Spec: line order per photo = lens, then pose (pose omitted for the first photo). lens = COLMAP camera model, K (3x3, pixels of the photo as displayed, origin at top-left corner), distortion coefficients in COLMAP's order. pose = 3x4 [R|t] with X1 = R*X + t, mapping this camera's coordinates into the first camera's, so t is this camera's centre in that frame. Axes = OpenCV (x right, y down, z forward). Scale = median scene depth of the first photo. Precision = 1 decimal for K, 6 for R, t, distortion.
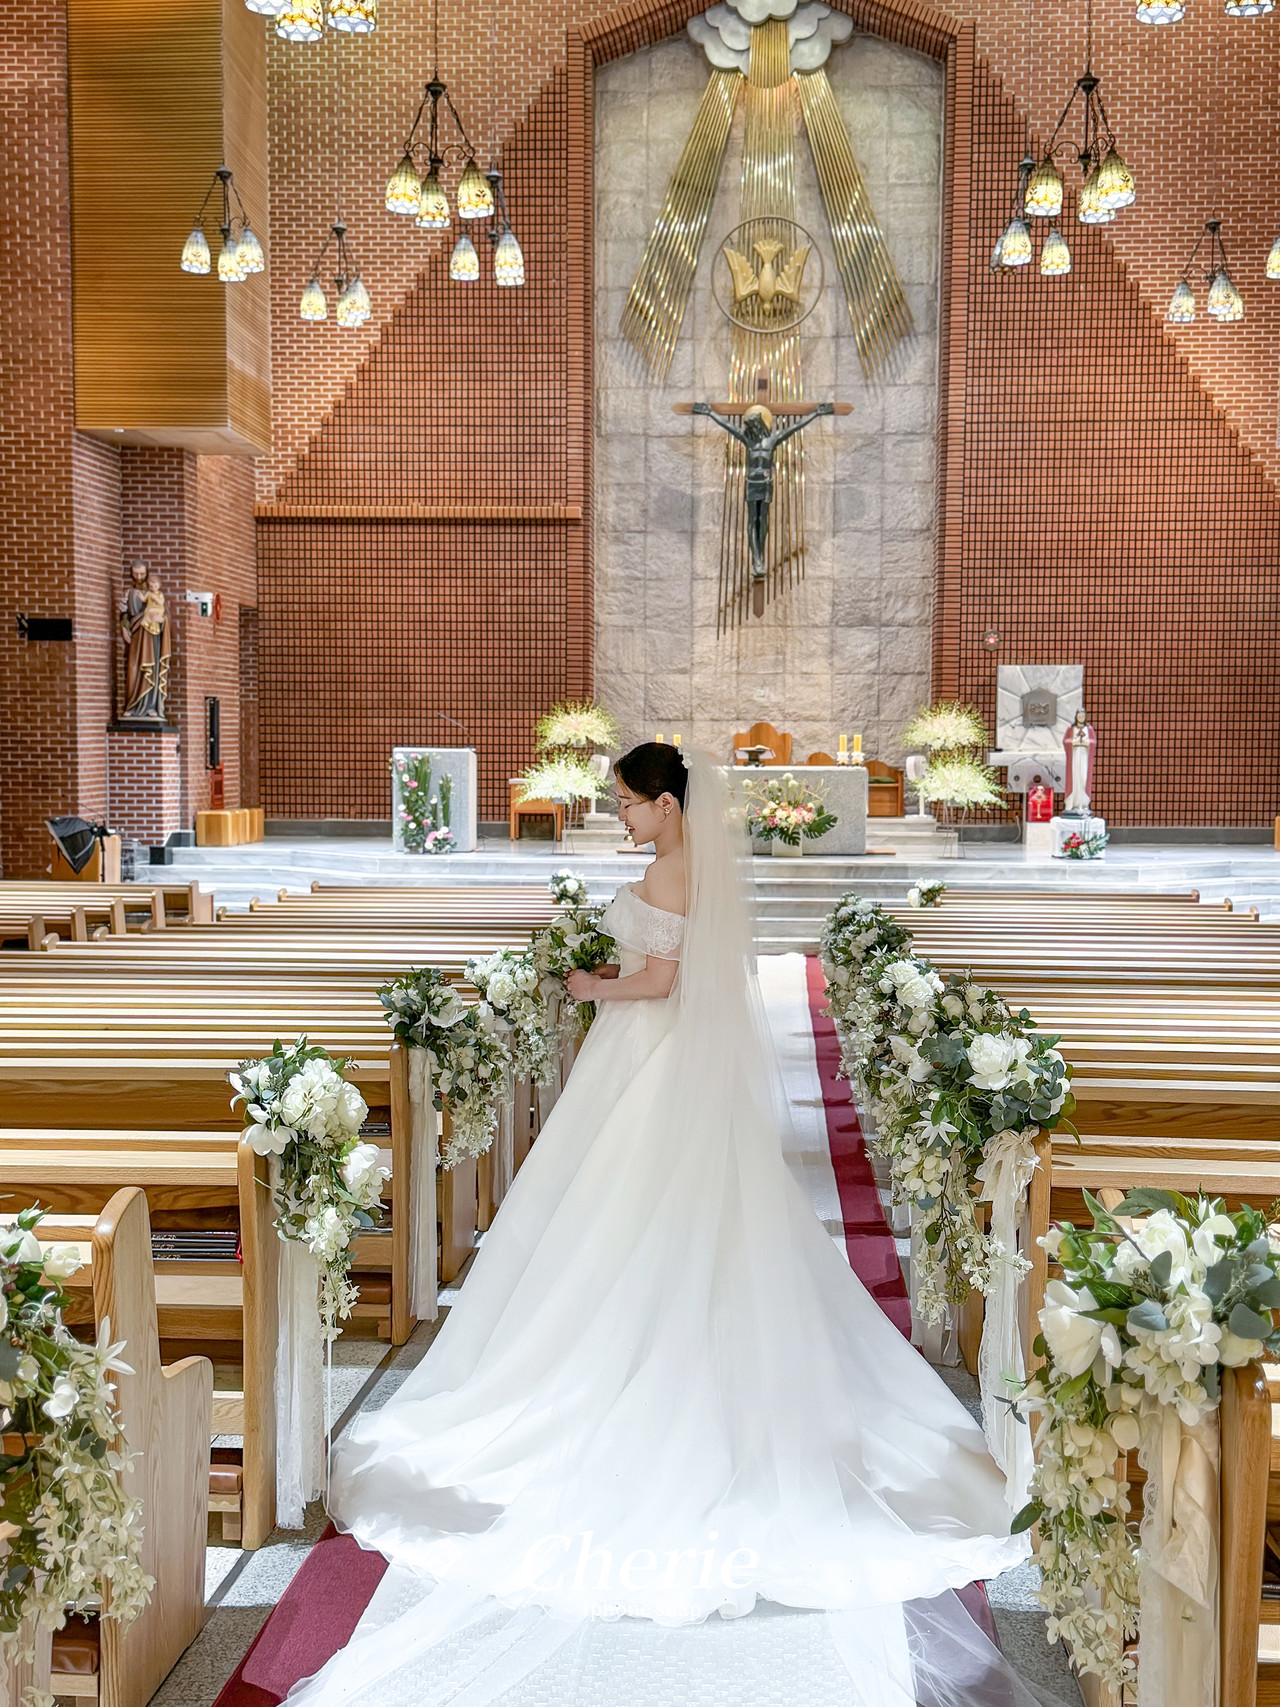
lens RADIAL K [[2041.8, 0, 642.2], [0, 2041.8, 876.5], [0, 0, 1]] dist [0.188811, -0.386607]
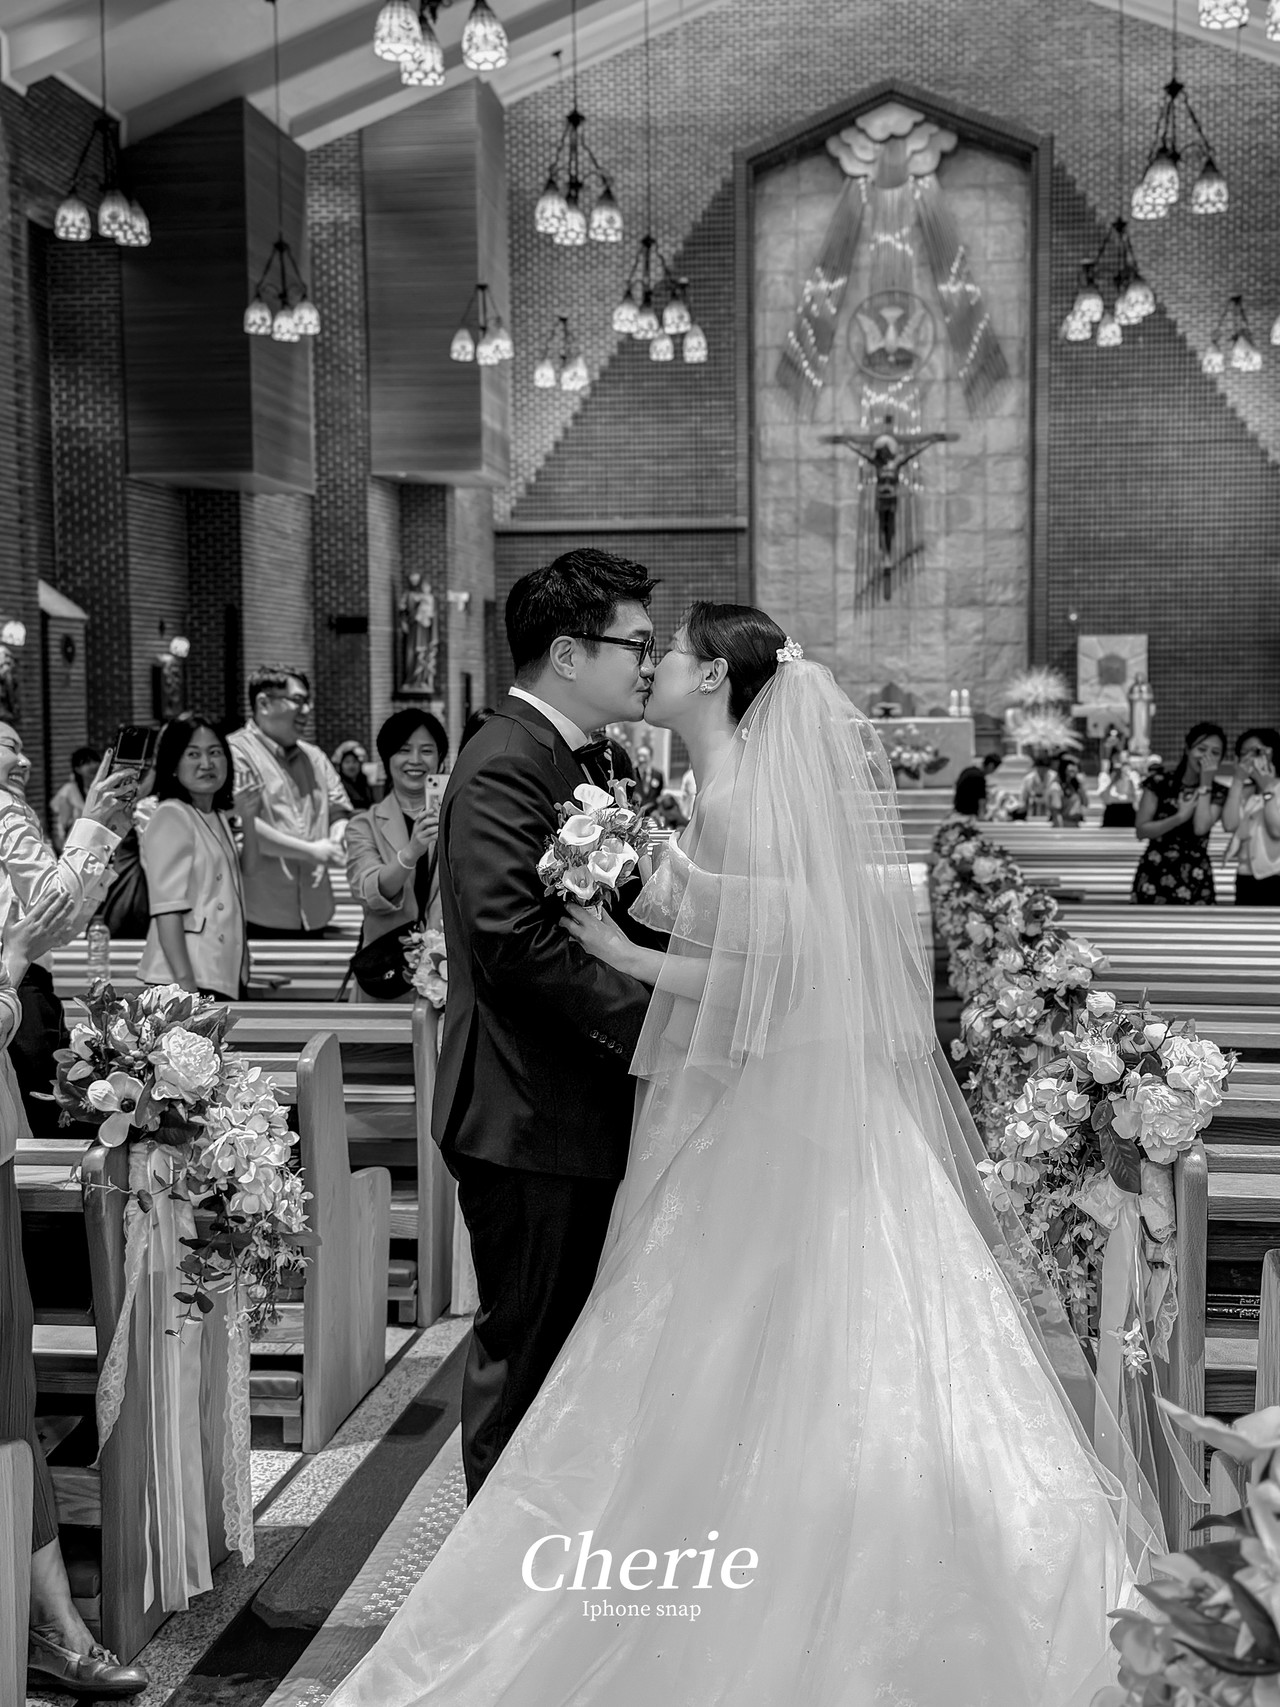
lens RADIAL K [[1896.7, 0, 677.2], [0, 1896.7, 794.2], [0, 0, 1]] dist [0.102113, -0.021813]
pose [[0.998232, -0.011498, -0.058312, -0.005974], [0.010756, 0.999857, -0.013019, 0.006714], [0.058453, 0.012369, 0.998214, -0.182801]]
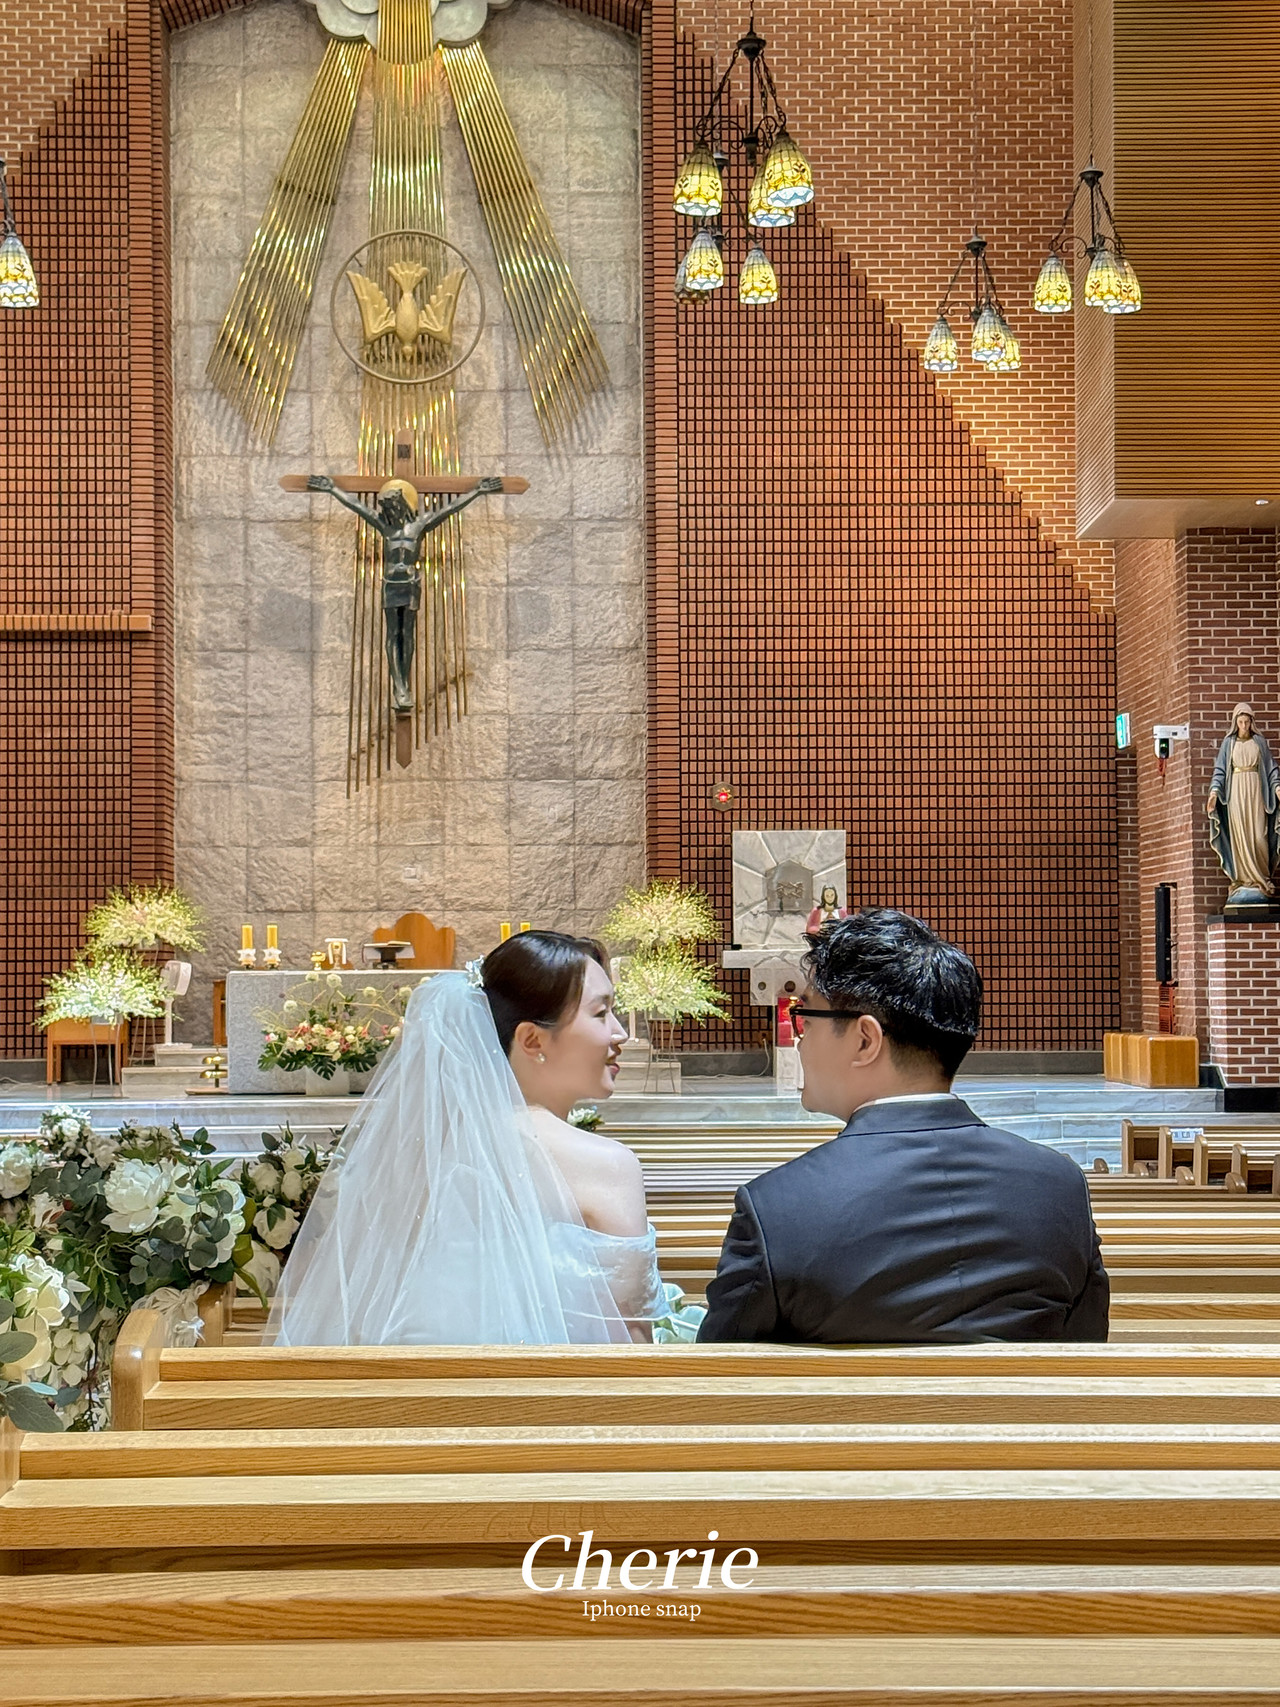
lens RADIAL K [[2894.8, 0, 640.0], [0, 2894.8, 853.5], [0, 0, 1]] dist [0.119117, 0.019364]
pose [[0.995747, -0.008776, 0.091711, 0.046895], [0.018771, 0.993898, -0.108690, 0.015753], [-0.090198, 0.109949, 0.989836, -0.007574]]
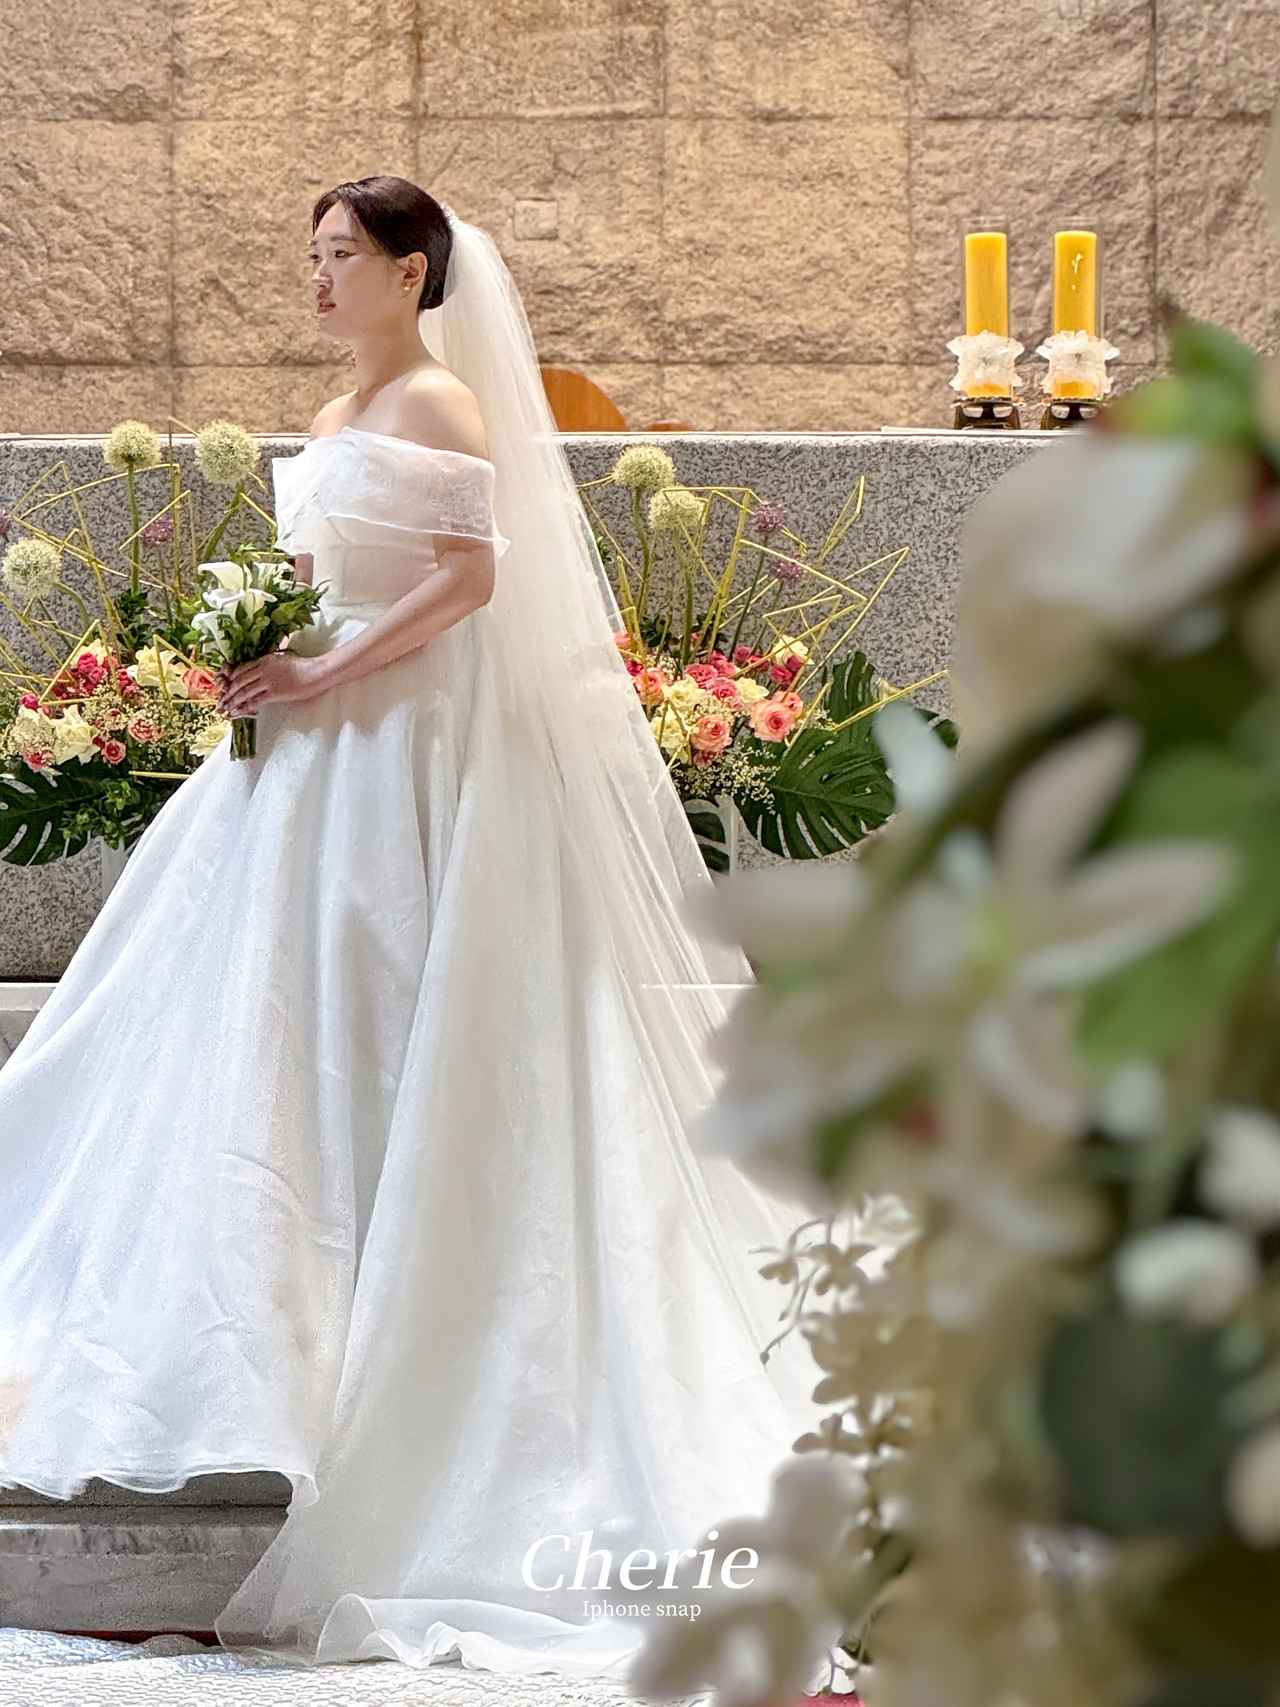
lens RADIAL K [[5767.7, 0, 640.0], [0, 5767.7, 853.5], [0, 0, 1]] dist [-0.461815, 12.451911]
pose [[0.998854, 0.000111, 0.047862, 0.043854], [0.004412, 0.995528, -0.094369, 0.020046], [-0.047659, 0.094472, 0.994386, 0.496464]]
